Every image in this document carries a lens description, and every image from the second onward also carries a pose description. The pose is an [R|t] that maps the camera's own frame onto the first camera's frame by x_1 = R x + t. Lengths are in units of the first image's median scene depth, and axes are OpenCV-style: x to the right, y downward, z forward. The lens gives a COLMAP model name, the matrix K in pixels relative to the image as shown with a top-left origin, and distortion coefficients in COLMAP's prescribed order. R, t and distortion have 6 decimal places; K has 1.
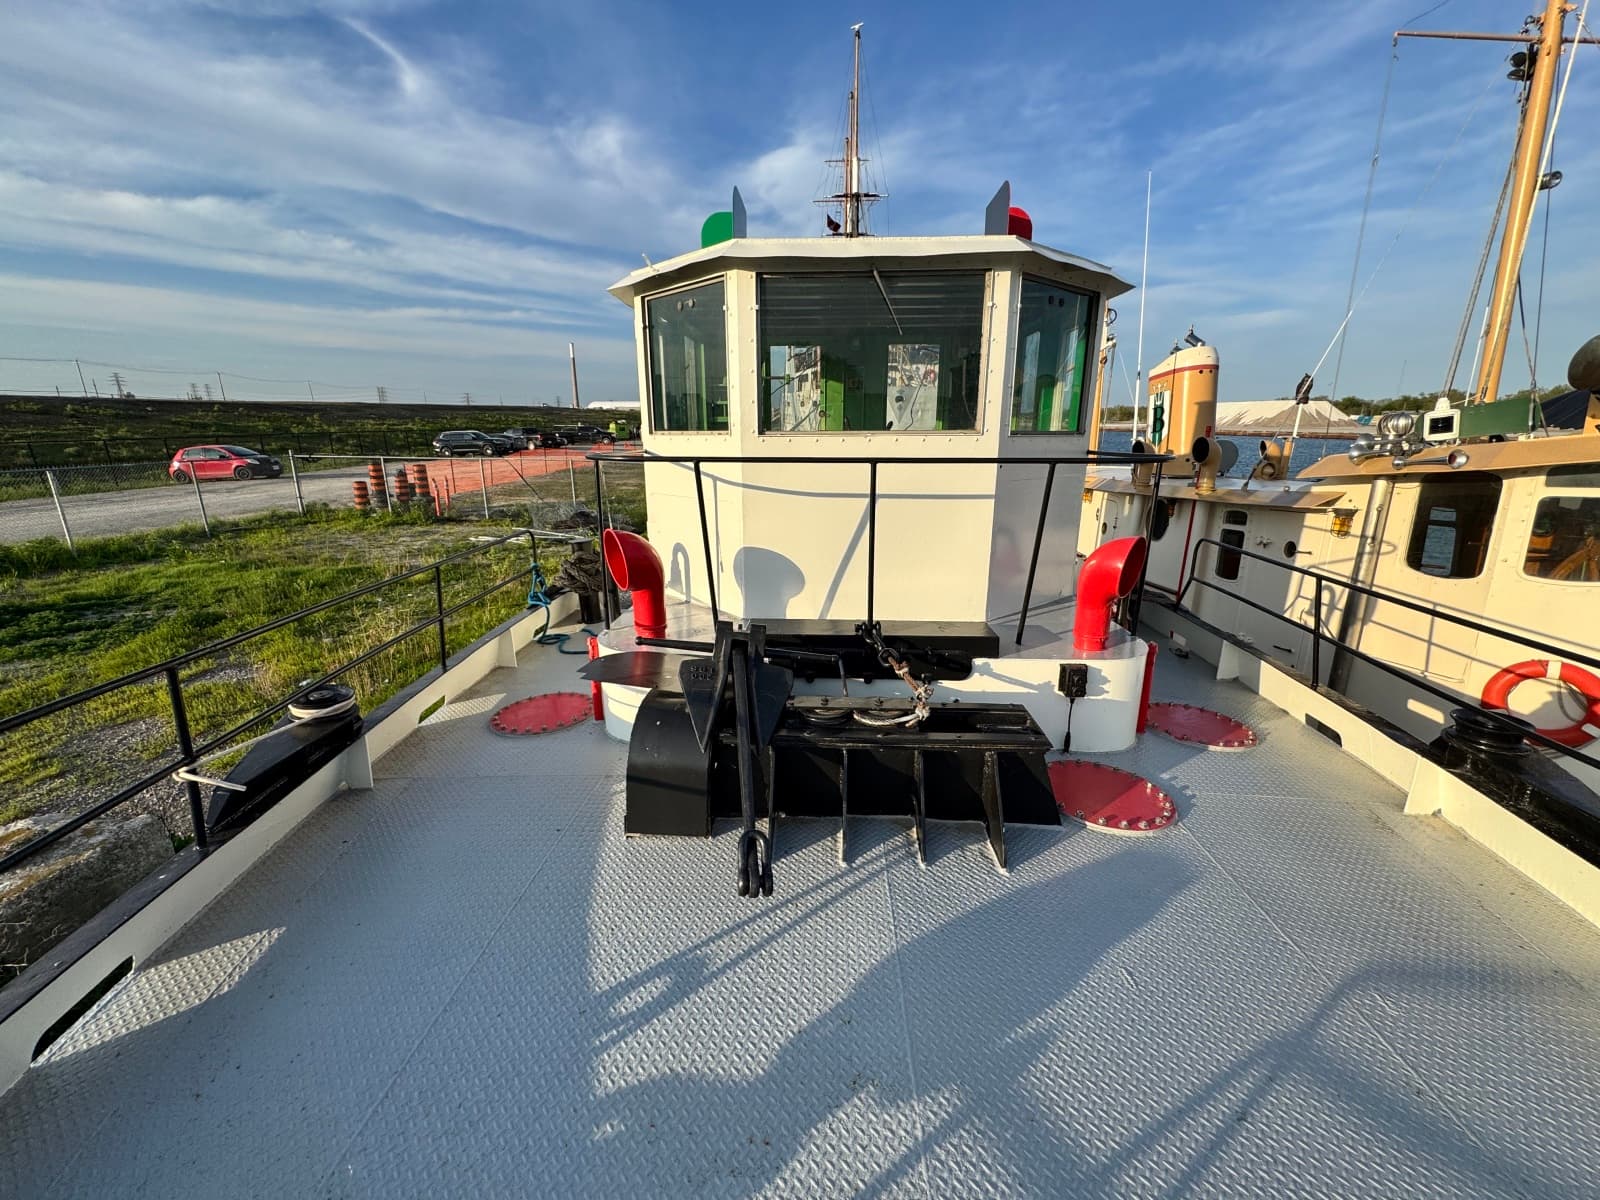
lens RADIAL K [[676.1, 0, 781.2], [0, 676.1, 583.3], [0, 0, 1]] dist [0.004731, -0.000737]
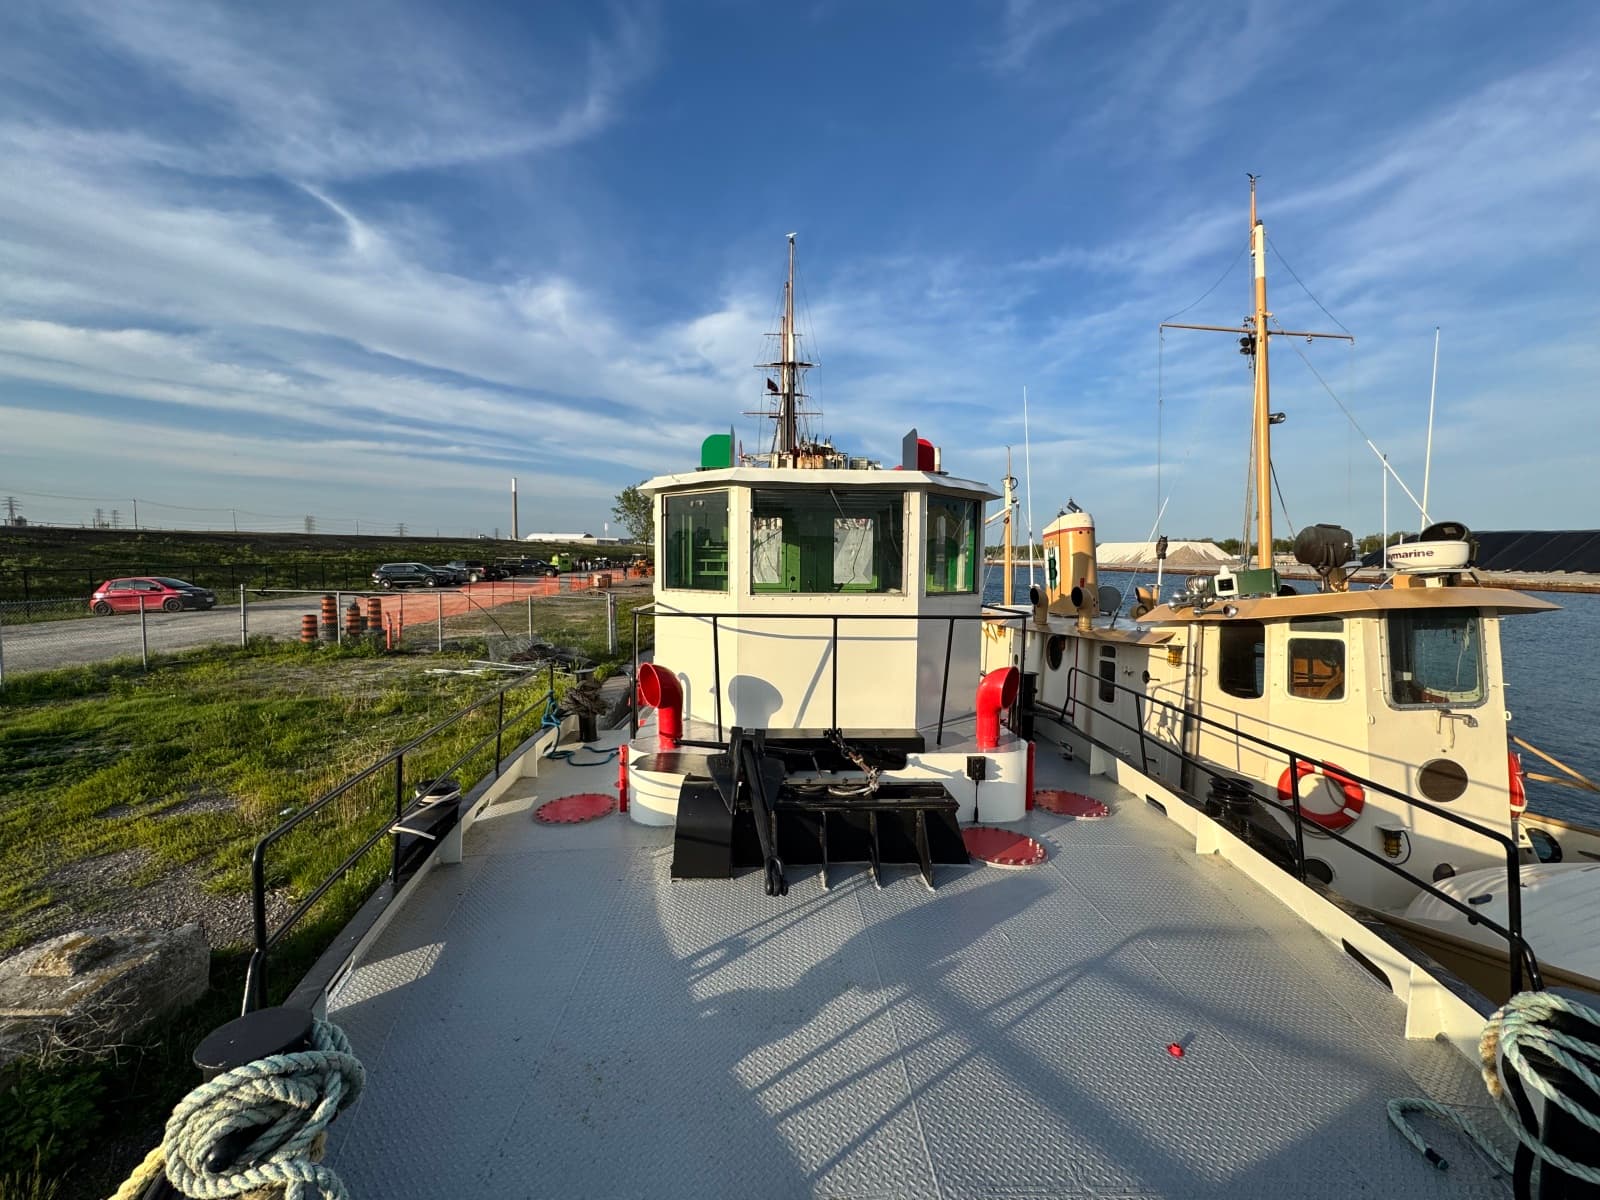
lens RADIAL K [[676.1, 0, 784.6], [0, 676.1, 575.4], [0, 0, 1]] dist [0.004731, -0.000737]
pose [[0.995240, 0.007309, 0.097178, -0.046861], [0.012495, 0.979381, -0.201635, 0.012390], [-0.096648, 0.201889, 0.974628, -0.181629]]
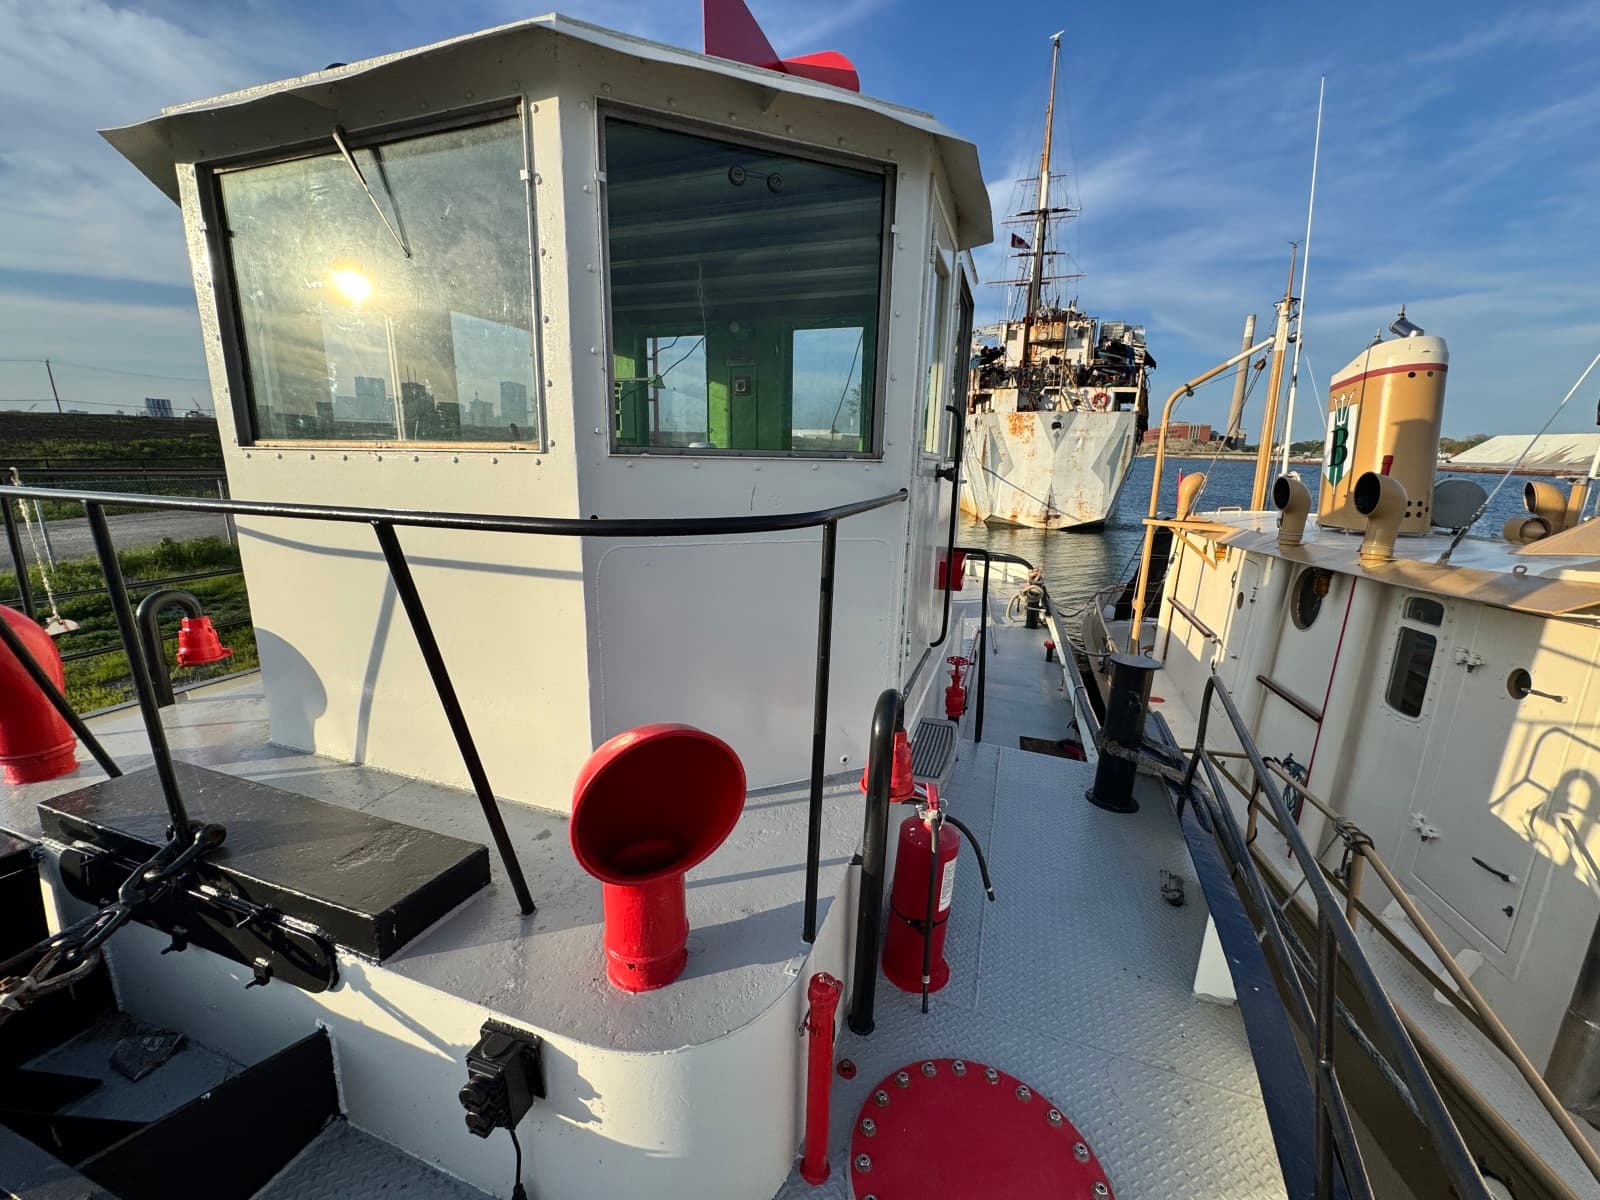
lens RADIAL K [[652.0, 0, 800.0], [0, 652.0, 592.1], [0, 0, 1]] dist [0.006567, -0.000051]
pose [[0.965236, 0.064815, -0.253217, 0.283535], [-0.070333, 0.997442, -0.012790, -0.065563], [0.251740, 0.030155, 0.967325, 0.307236]]
